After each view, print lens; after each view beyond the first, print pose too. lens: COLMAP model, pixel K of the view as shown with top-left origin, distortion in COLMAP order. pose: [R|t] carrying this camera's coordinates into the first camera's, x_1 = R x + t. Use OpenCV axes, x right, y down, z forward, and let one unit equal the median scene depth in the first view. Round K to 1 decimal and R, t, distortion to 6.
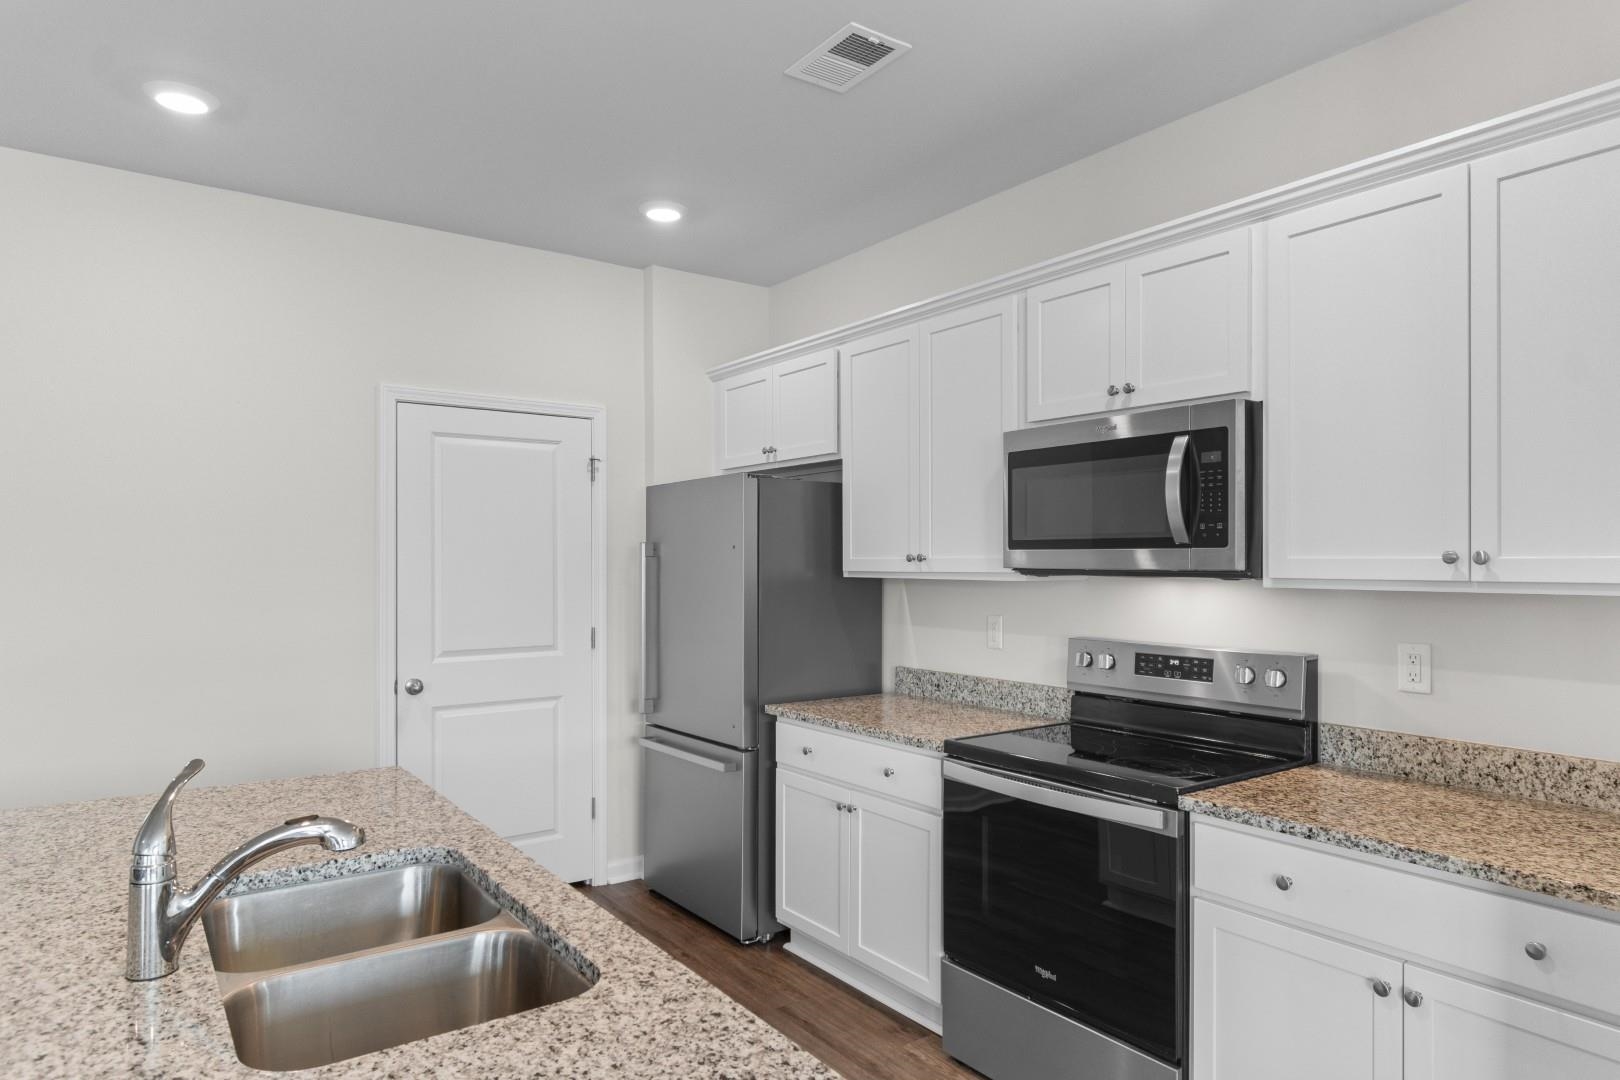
lens RADIAL K [[987.6, 0, 816.5], [0, 987.6, 546.5], [0, 0, 1]] dist [0.005725, -0.002878]
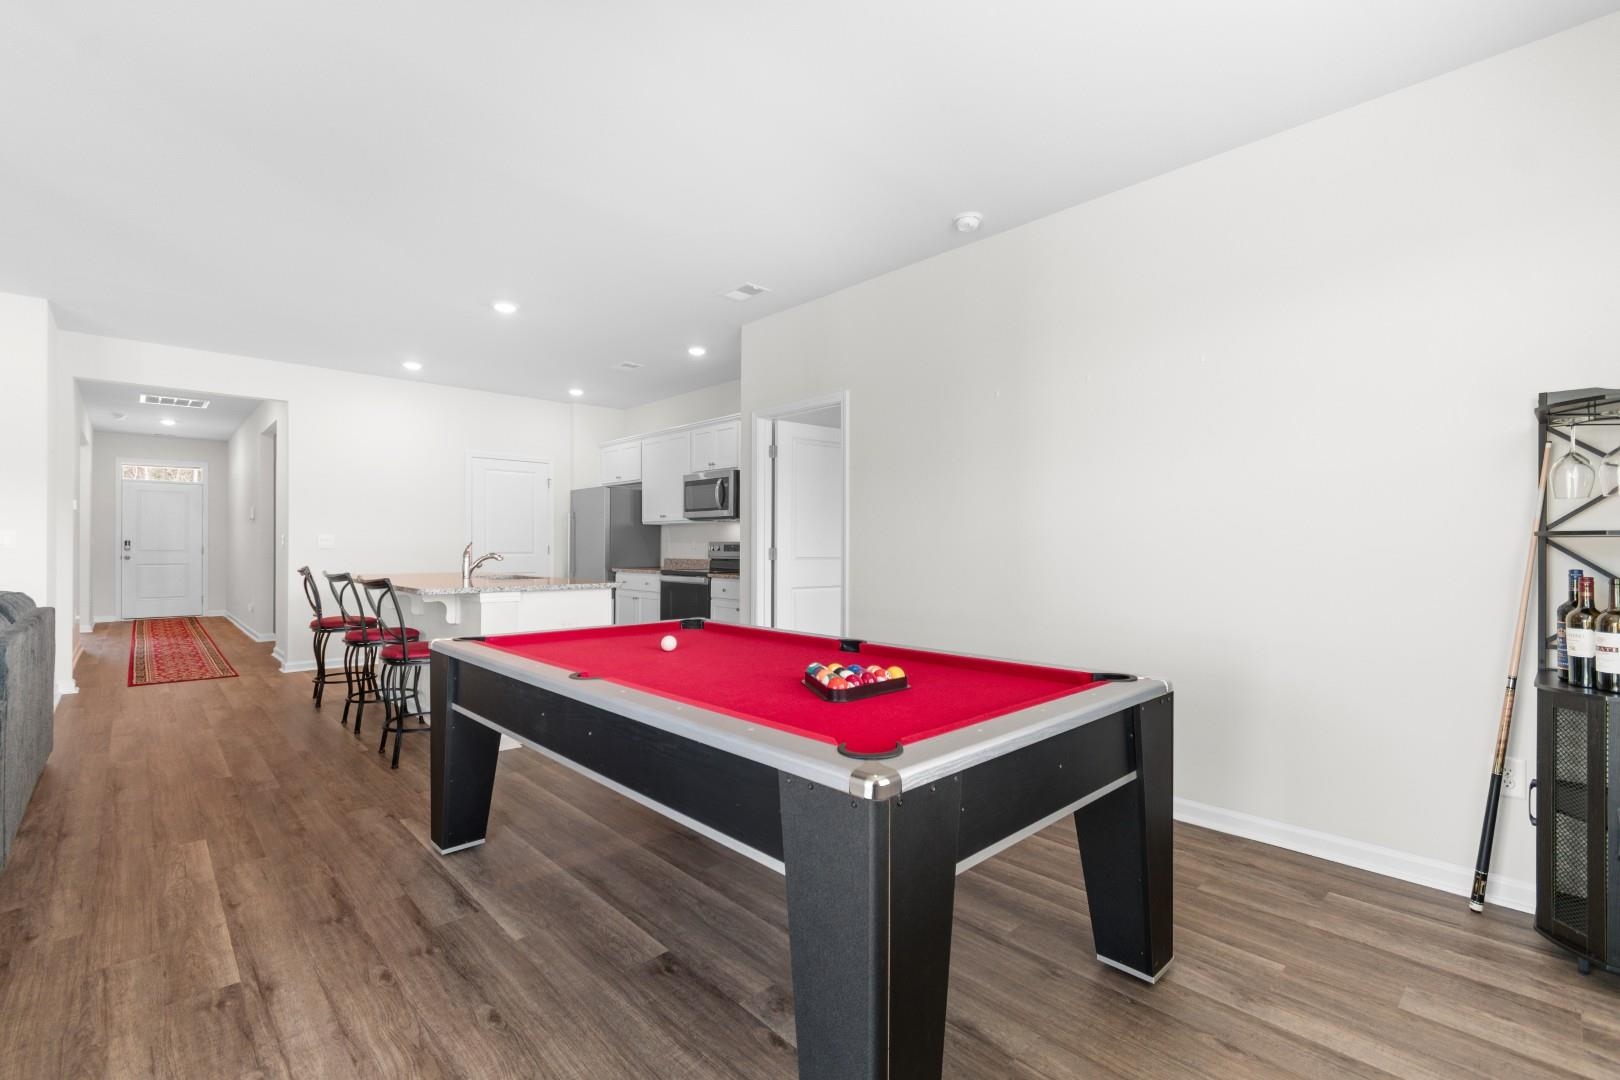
lens RADIAL K [[722.7, 0, 812.4], [0, 722.7, 540.5], [0, 0, 1]] dist [0.007479, -0.001290]
pose [[0.992218, 0.004362, 0.124439, 0.307033], [-0.005250, 0.999963, 0.006804, 0.075244], [-0.124405, -0.007404, 0.992204, -1.331612]]
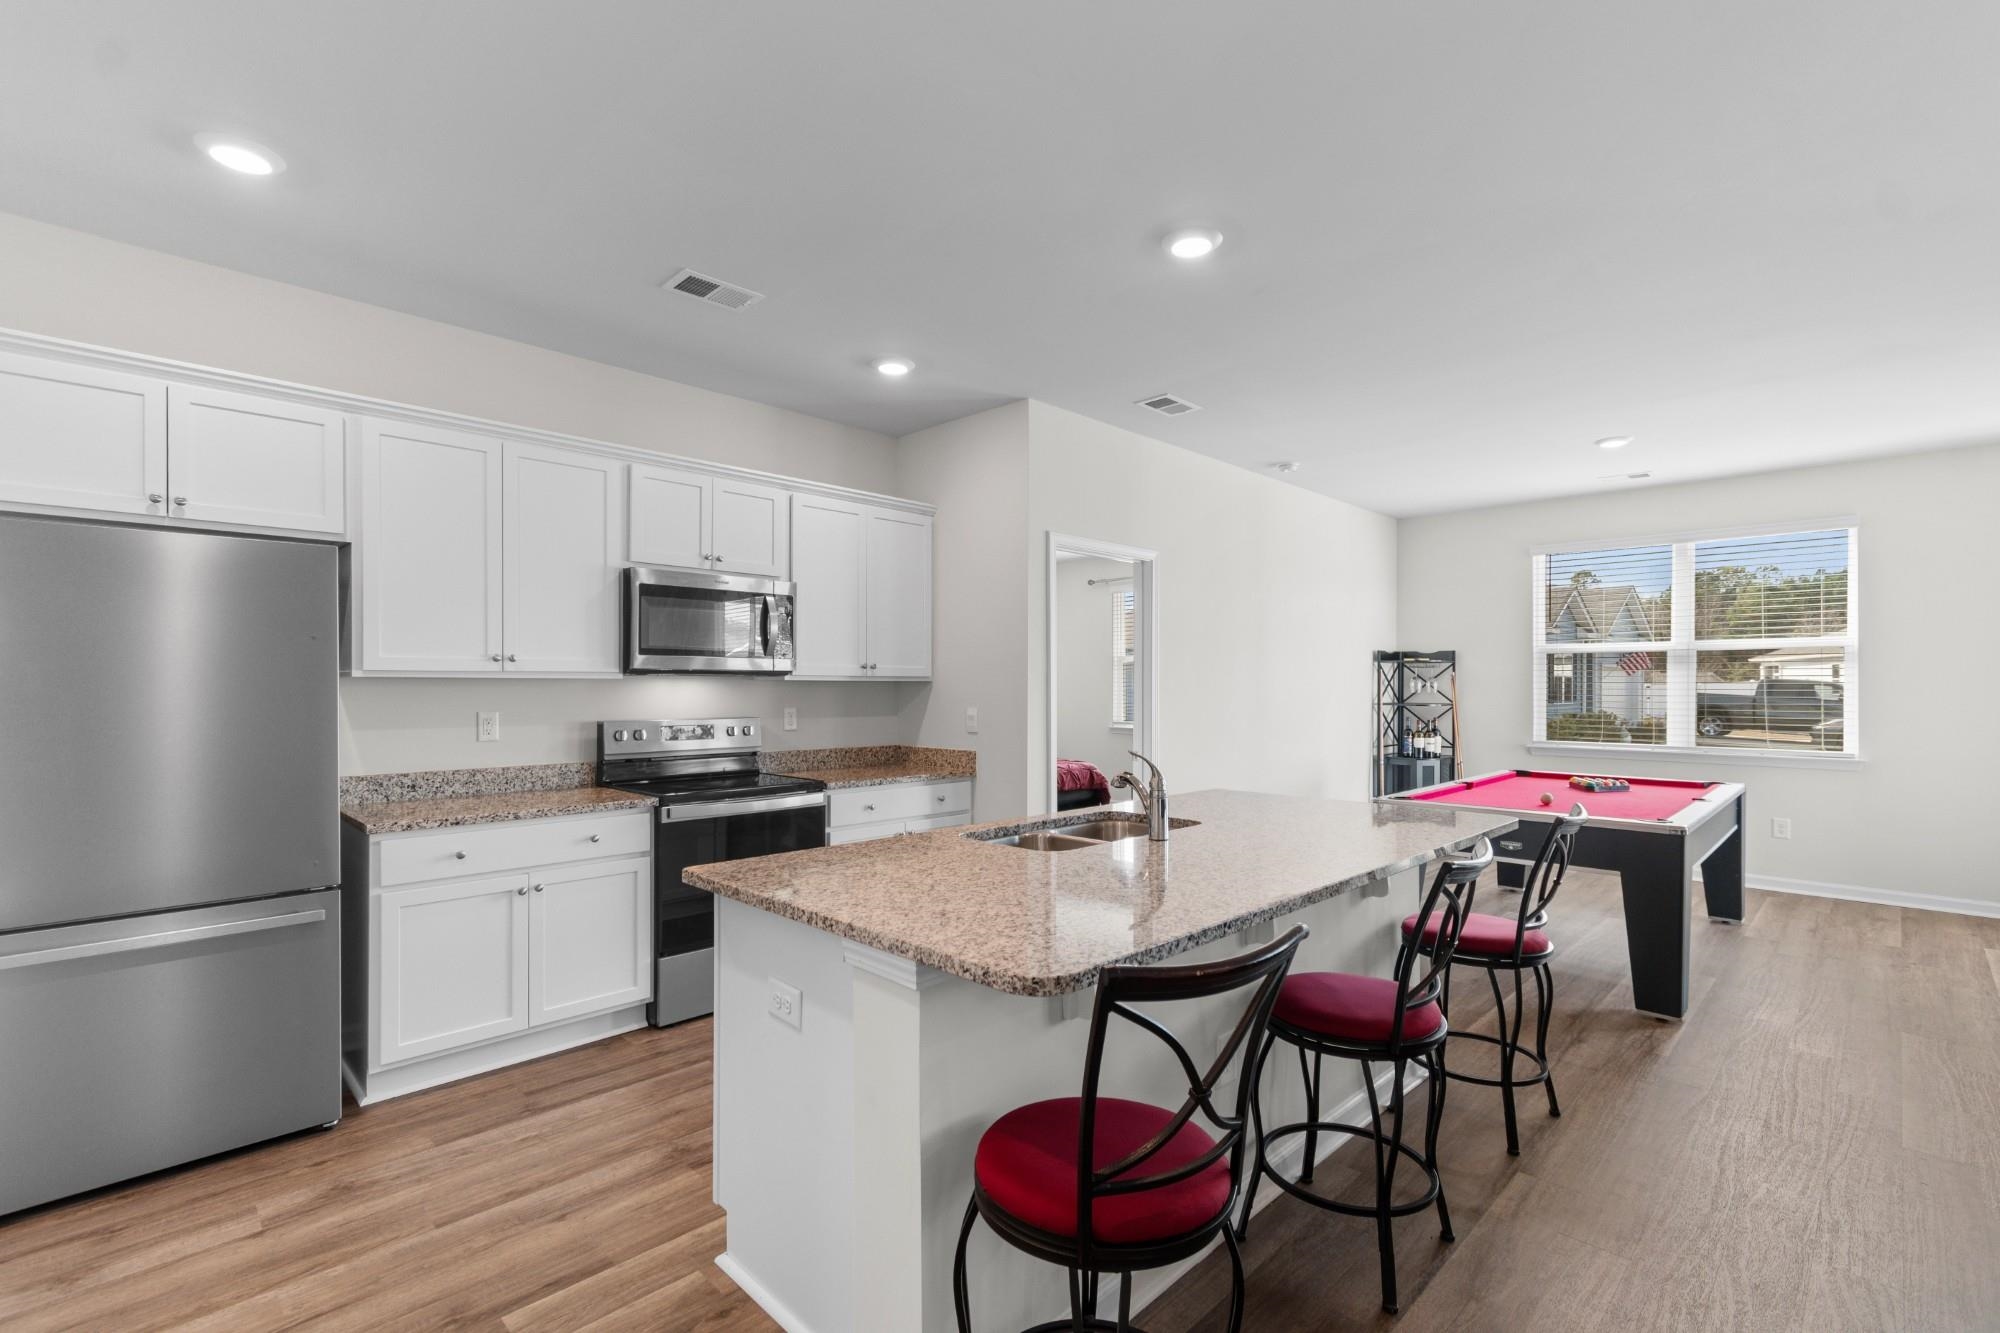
lens RADIAL K [[892.3, 0, 999.5], [0, 892.3, 676.5], [0, 0, 1]] dist [0.007479, -0.001290]
pose [[-0.159040, 0.008162, 0.987238, -1.065680], [-0.015544, 0.999821, -0.010770, 0.036851], [-0.987150, -0.017058, -0.158885, 0.689589]]
